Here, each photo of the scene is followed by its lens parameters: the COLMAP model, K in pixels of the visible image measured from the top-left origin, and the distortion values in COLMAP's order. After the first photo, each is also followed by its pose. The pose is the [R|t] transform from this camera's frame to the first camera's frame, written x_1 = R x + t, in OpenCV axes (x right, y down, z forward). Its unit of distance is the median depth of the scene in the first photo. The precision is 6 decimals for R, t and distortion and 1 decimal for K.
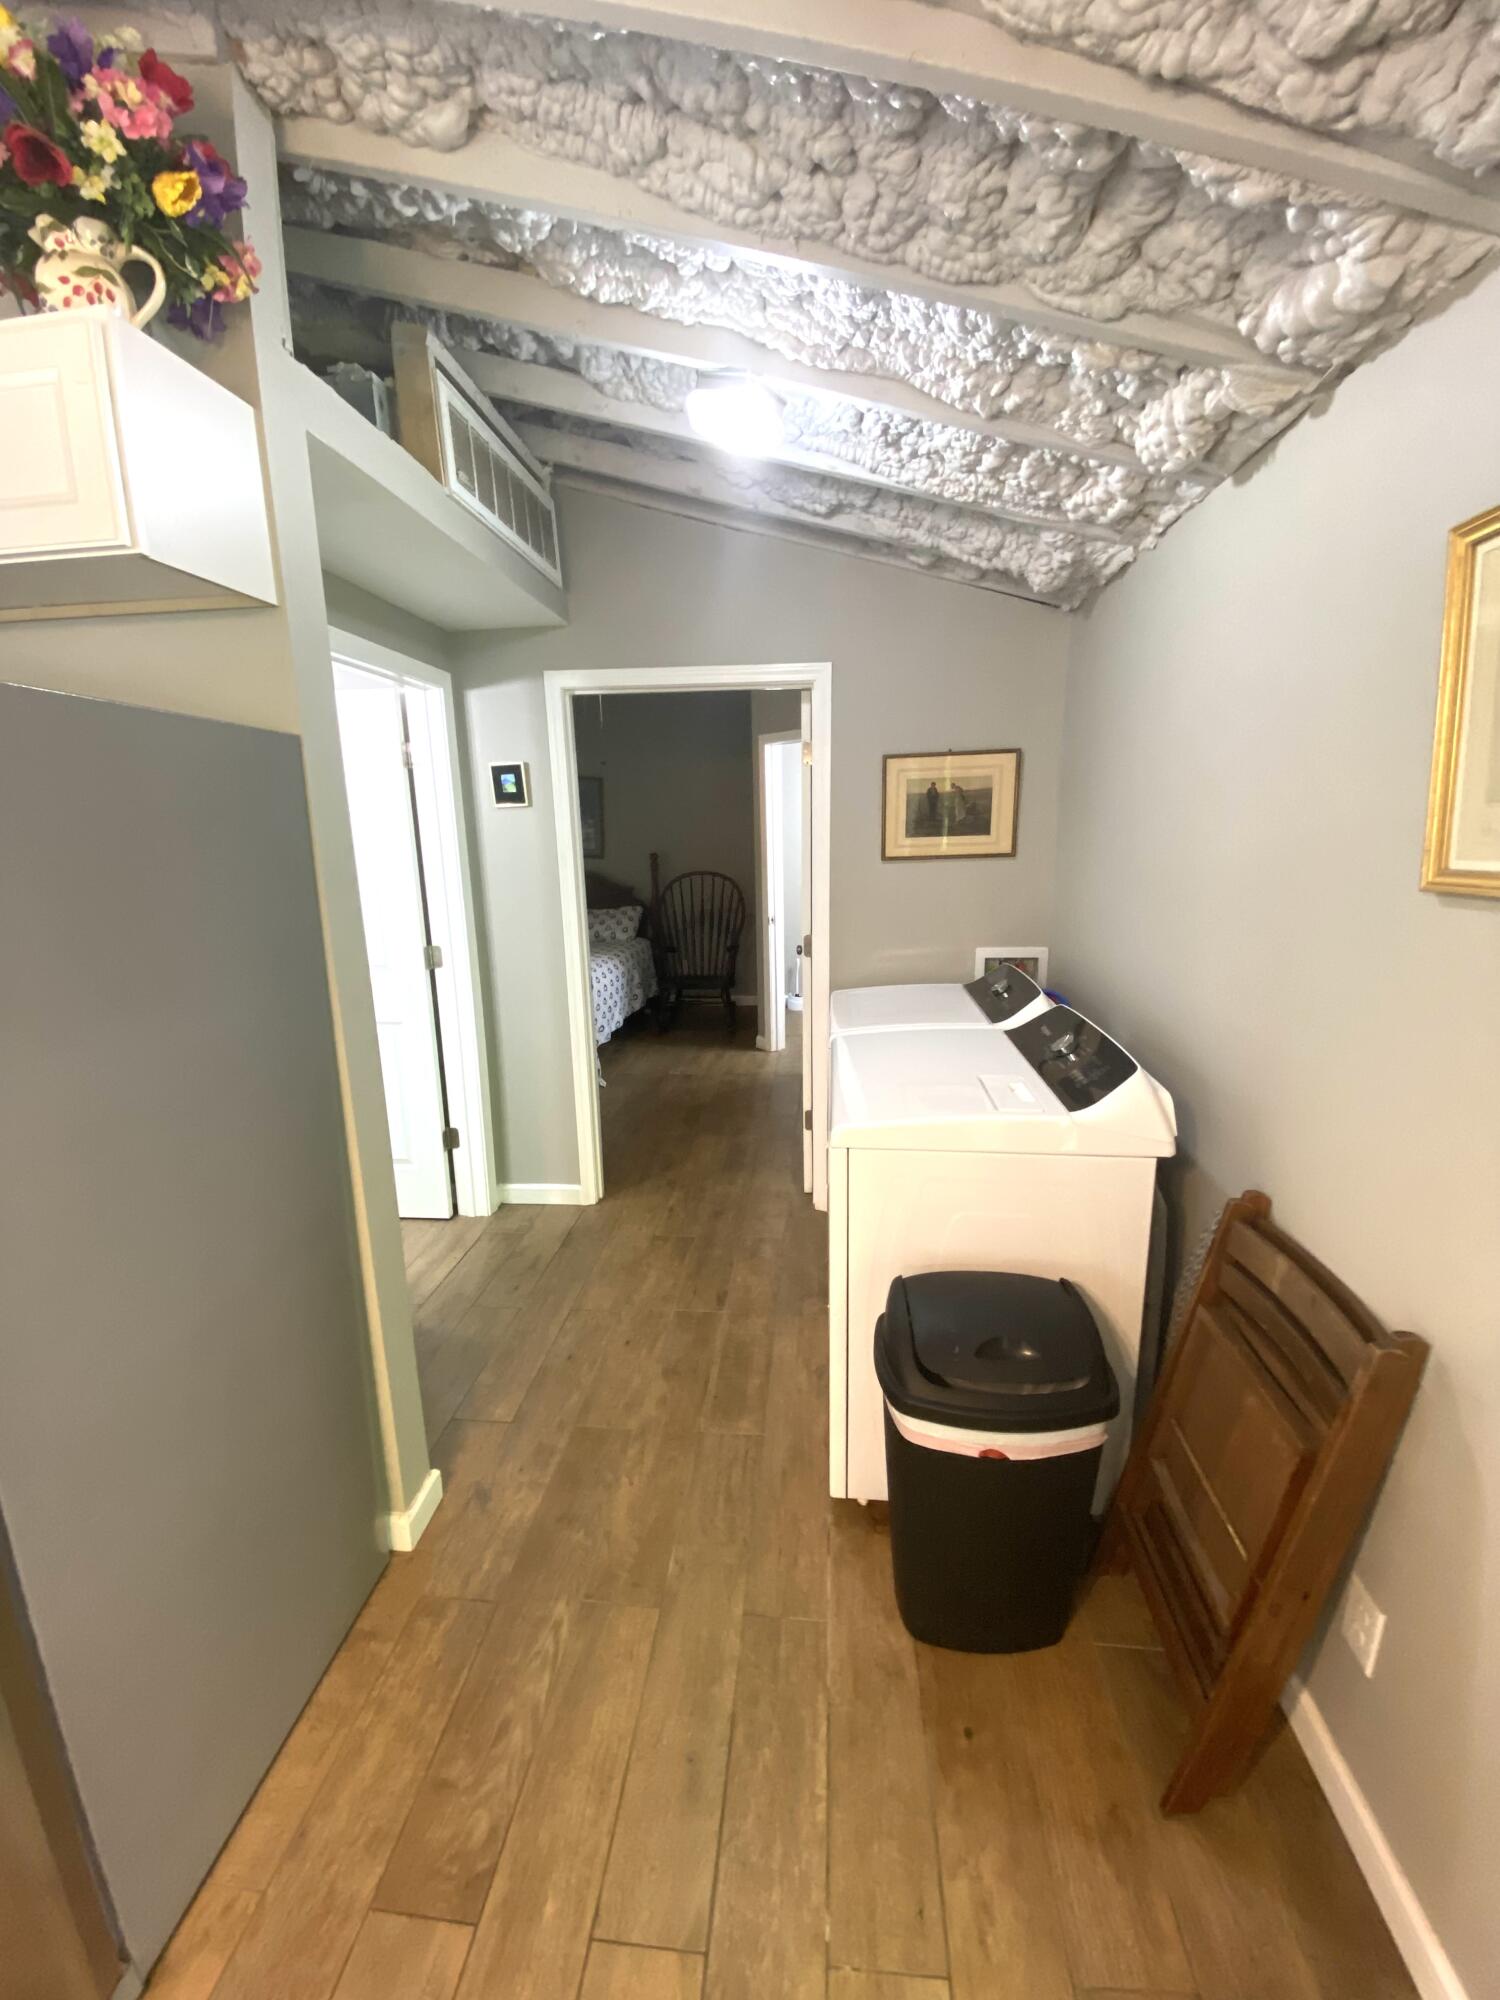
lens RADIAL K [[814.8, 0, 775.3], [0, 814.8, 970.4], [0, 0, 1]] dist [0.015927, -0.017436]
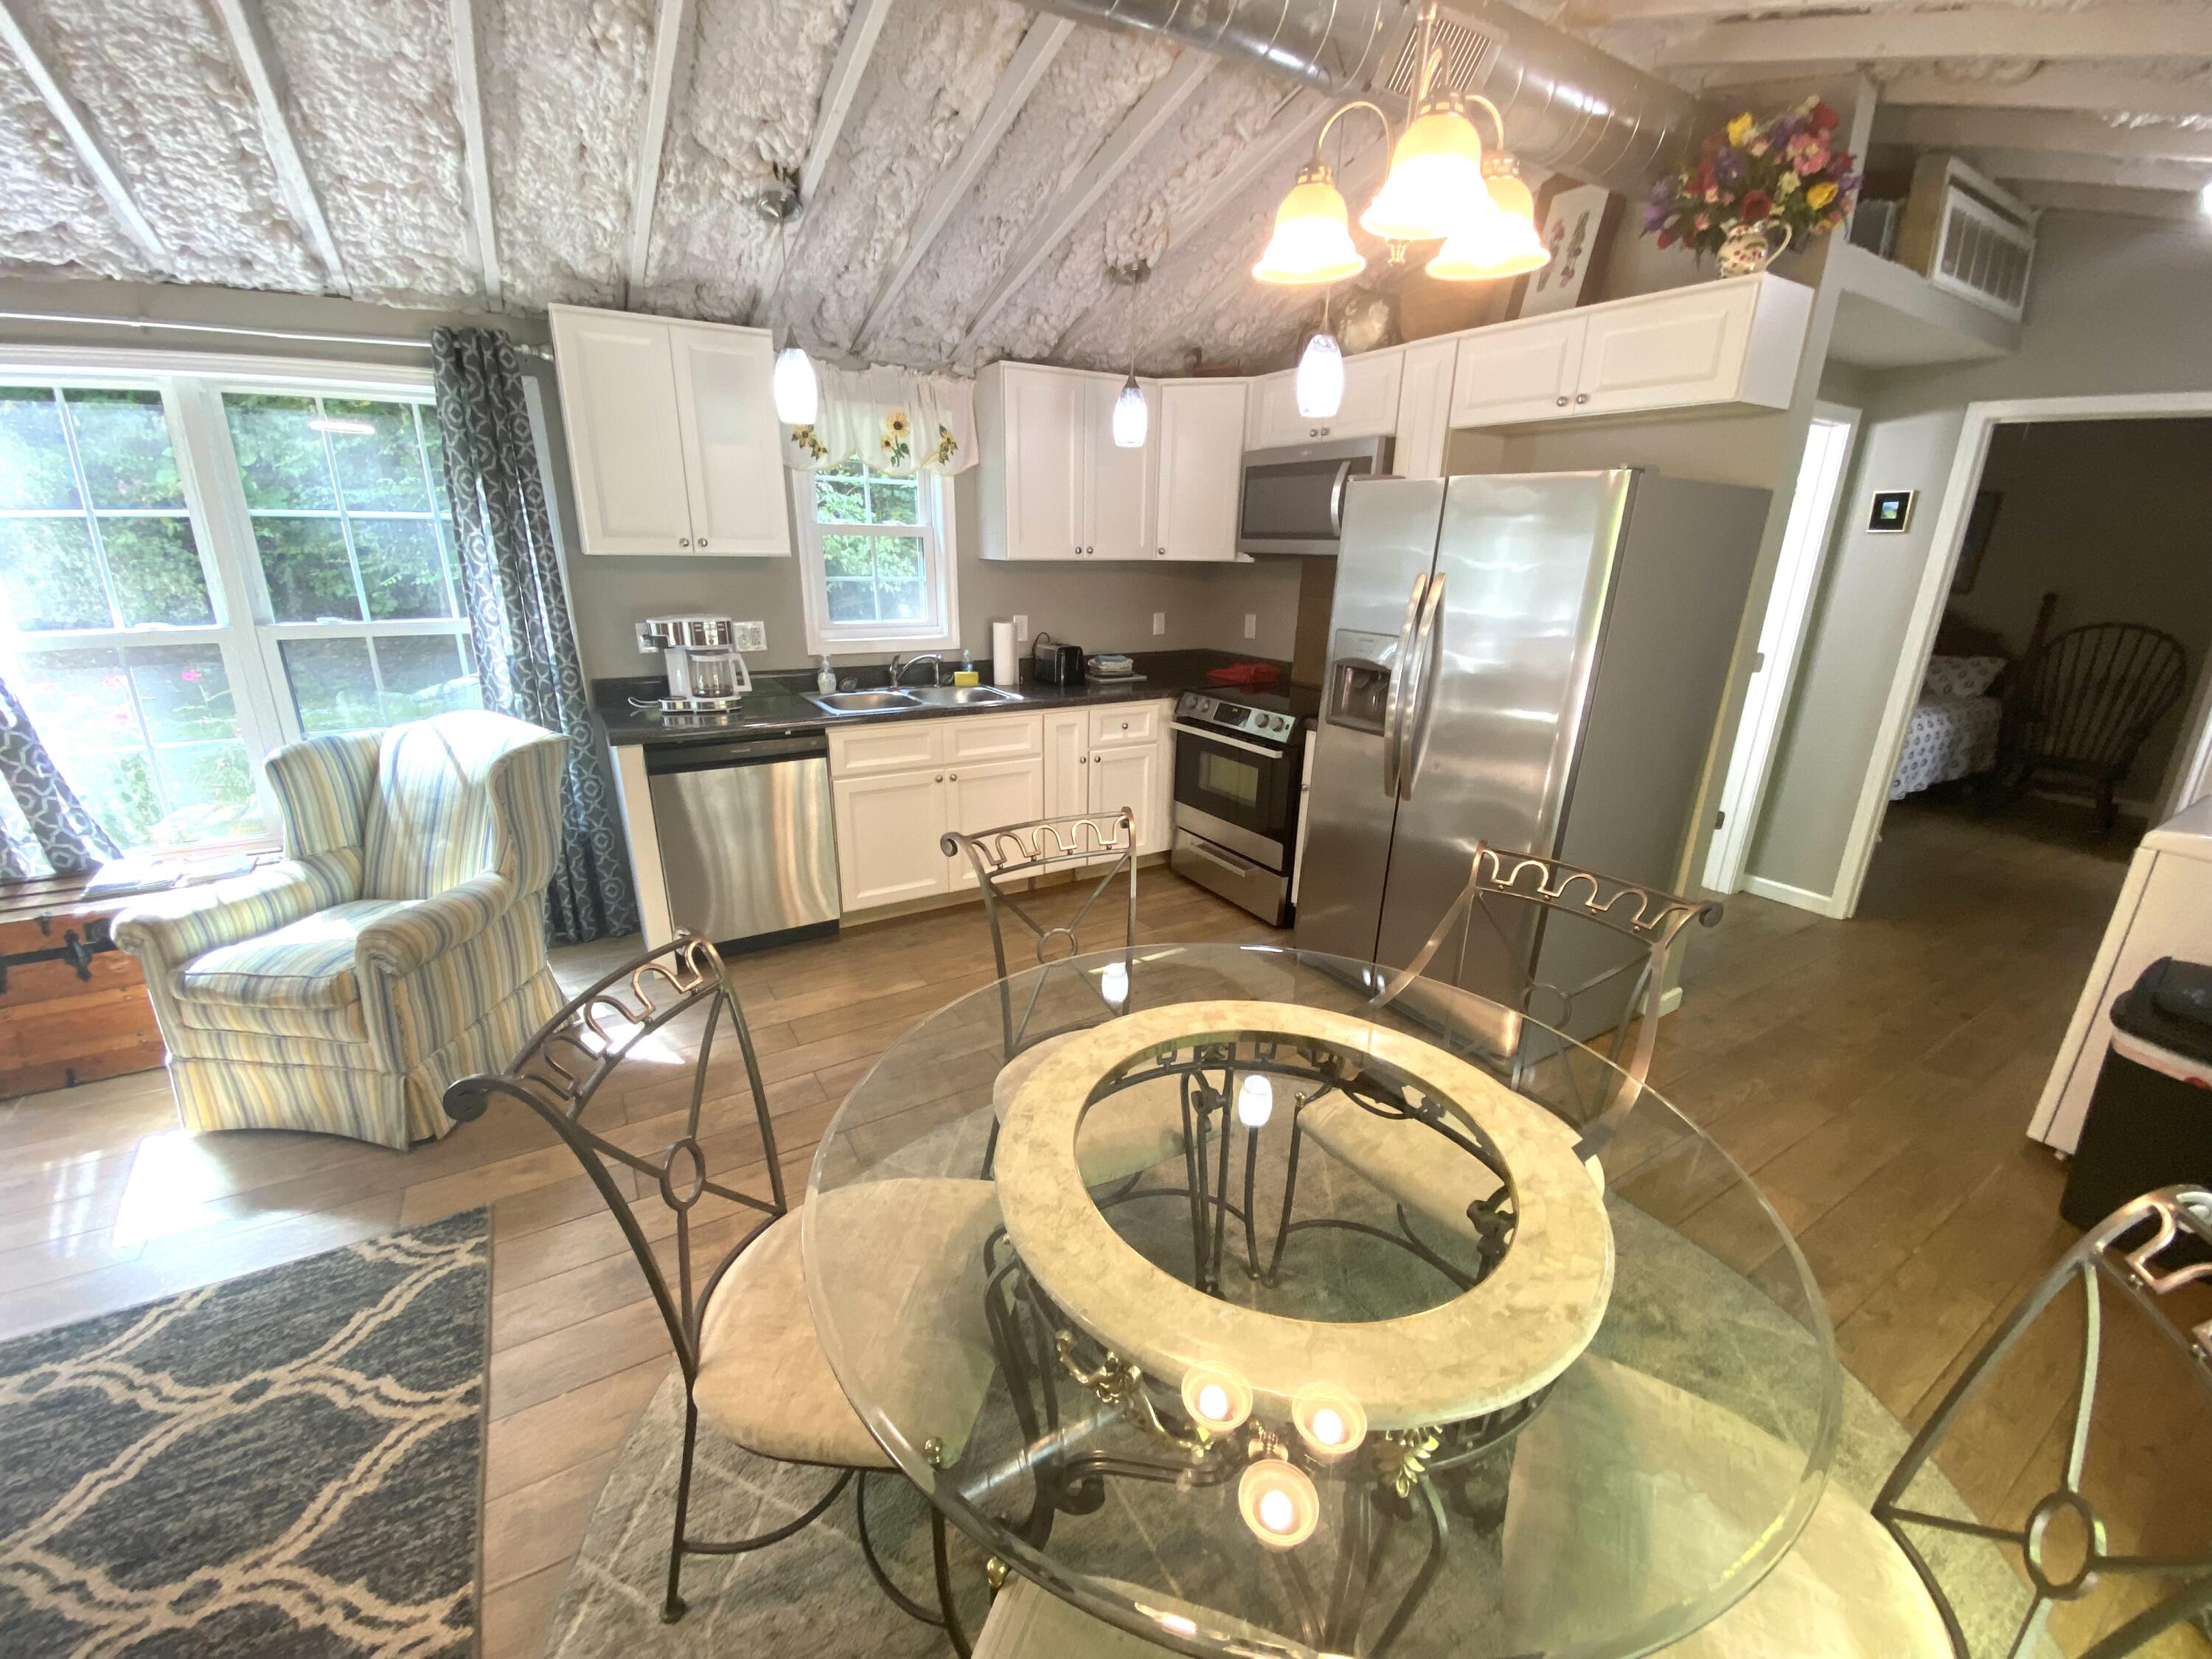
lens RADIAL K [[895.6, 0, 1094.0], [0, 895.6, 827.2], [0, 0, 1]] dist [0.020610, -0.018787]
pose [[0.574333, 0.278959, -0.769625, 0.106194], [-0.174336, 0.960261, 0.217958, 0.102851], [0.799843, 0.008993, 0.600142, -0.575651]]
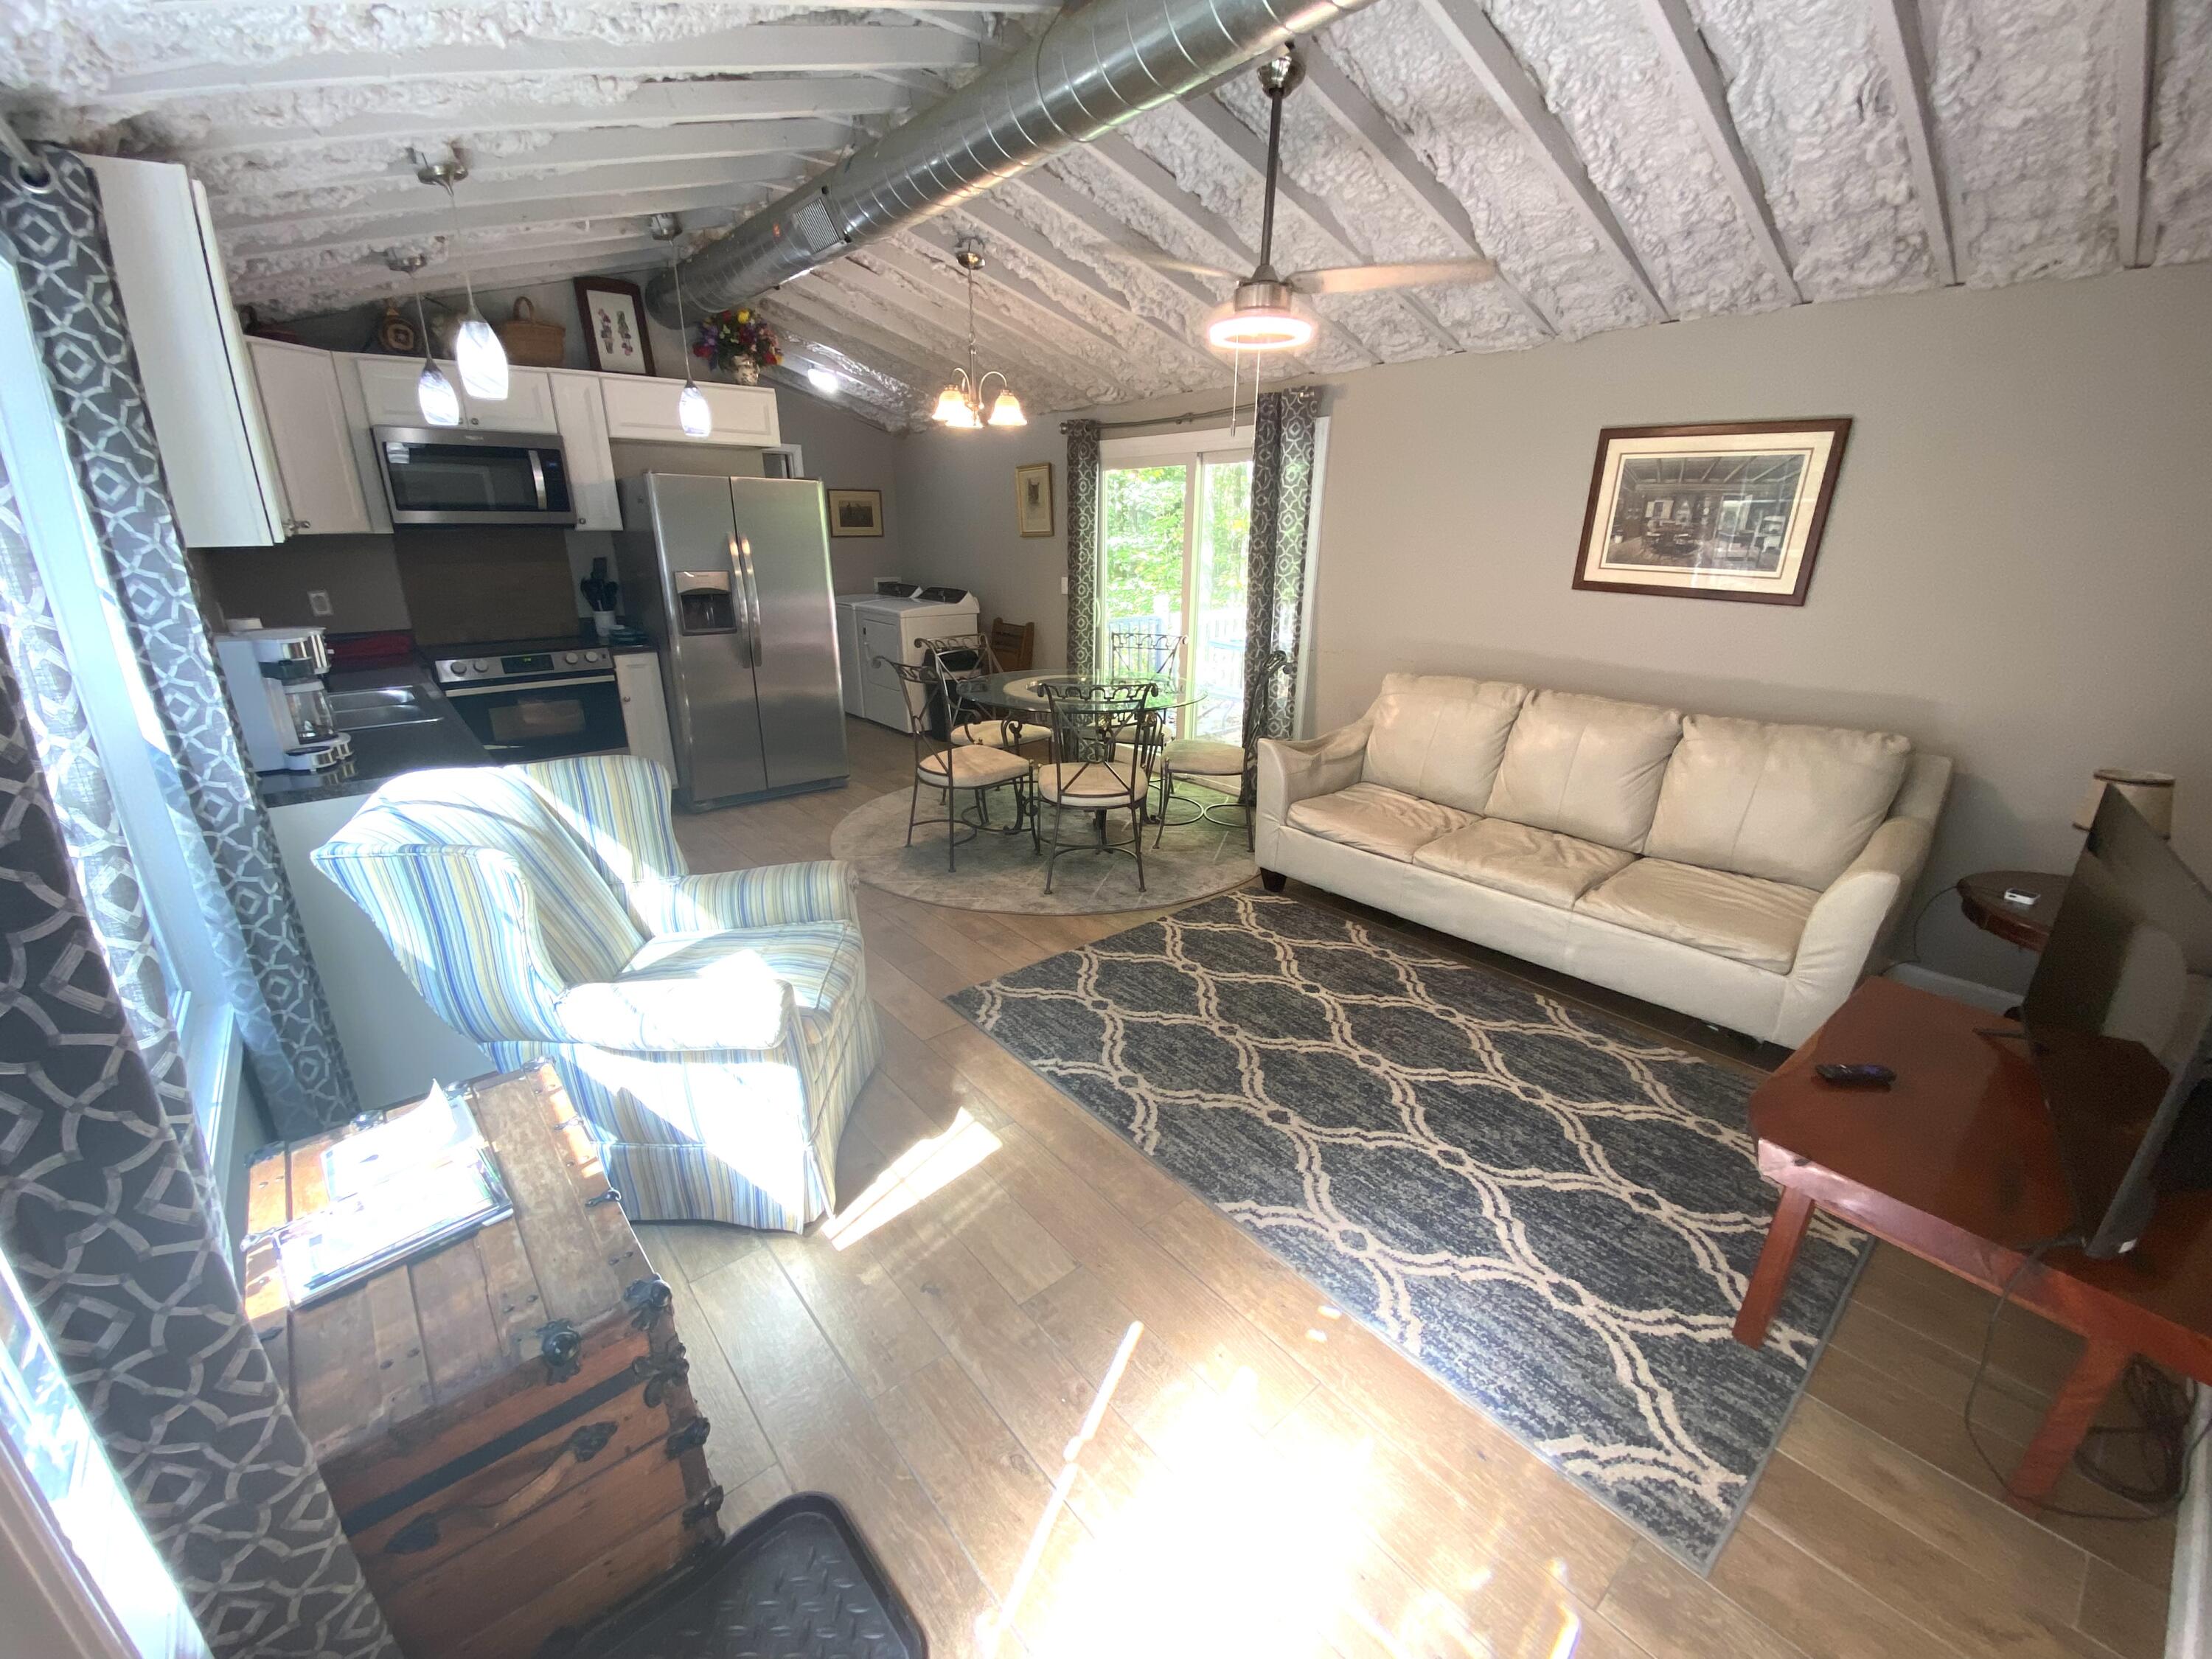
lens RADIAL K [[891.8, 0, 1102.9], [0, 891.8, 834.0], [0, 0, 1]] dist [0.022413, -0.021227]
pose [[0.715236, -0.204051, 0.668431, -1.170992], [0.104464, 0.976897, 0.186438, 0.285756], [-0.691032, -0.063520, 0.720028, -1.379273]]
